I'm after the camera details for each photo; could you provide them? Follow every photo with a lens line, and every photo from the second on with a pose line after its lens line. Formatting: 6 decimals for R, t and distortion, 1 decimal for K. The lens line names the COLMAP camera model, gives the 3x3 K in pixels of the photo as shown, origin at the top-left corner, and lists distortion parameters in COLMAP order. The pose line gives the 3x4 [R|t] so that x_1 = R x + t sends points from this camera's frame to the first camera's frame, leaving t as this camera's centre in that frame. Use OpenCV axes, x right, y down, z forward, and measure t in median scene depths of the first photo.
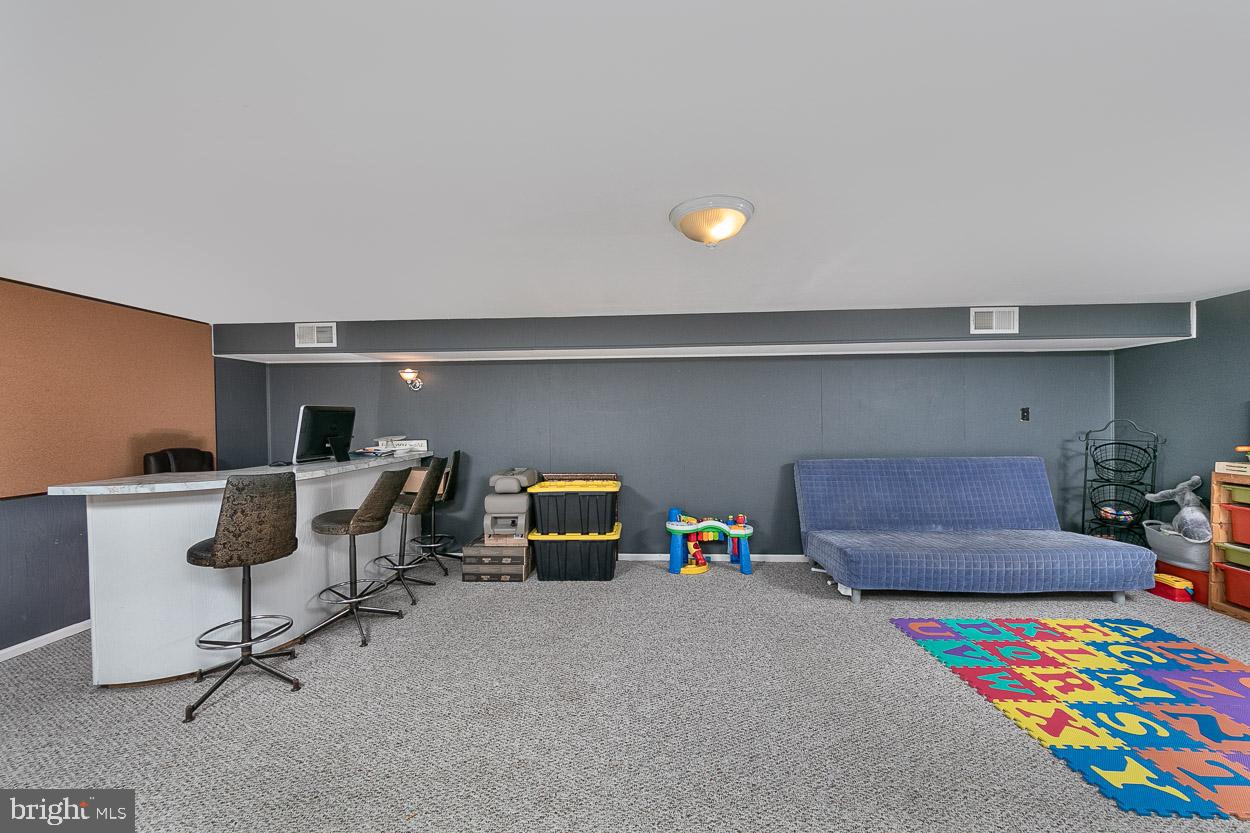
lens RADIAL K [[512.4, 0, 625.0], [0, 512.4, 416.5], [0, 0, 1]] dist [0.009666, -0.000153]
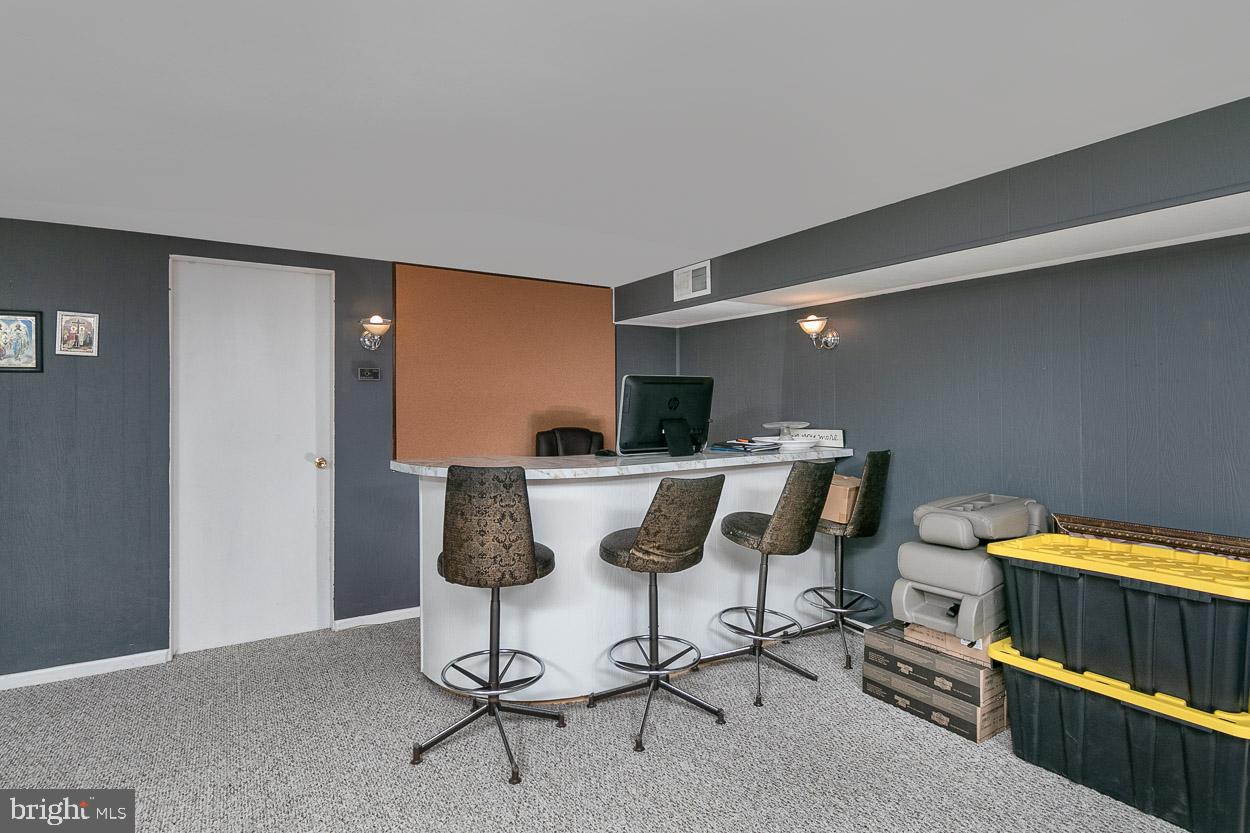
lens RADIAL K [[631.8, 0, 623.6], [0, 631.8, 408.6], [0, 0, 1]] dist [0.003270, -0.000005]
pose [[0.571200, 0.010103, -0.820749, 0.087093], [-0.000298, 0.999927, 0.012102, 0.012136], [0.820811, -0.006668, 0.571161, 0.408427]]
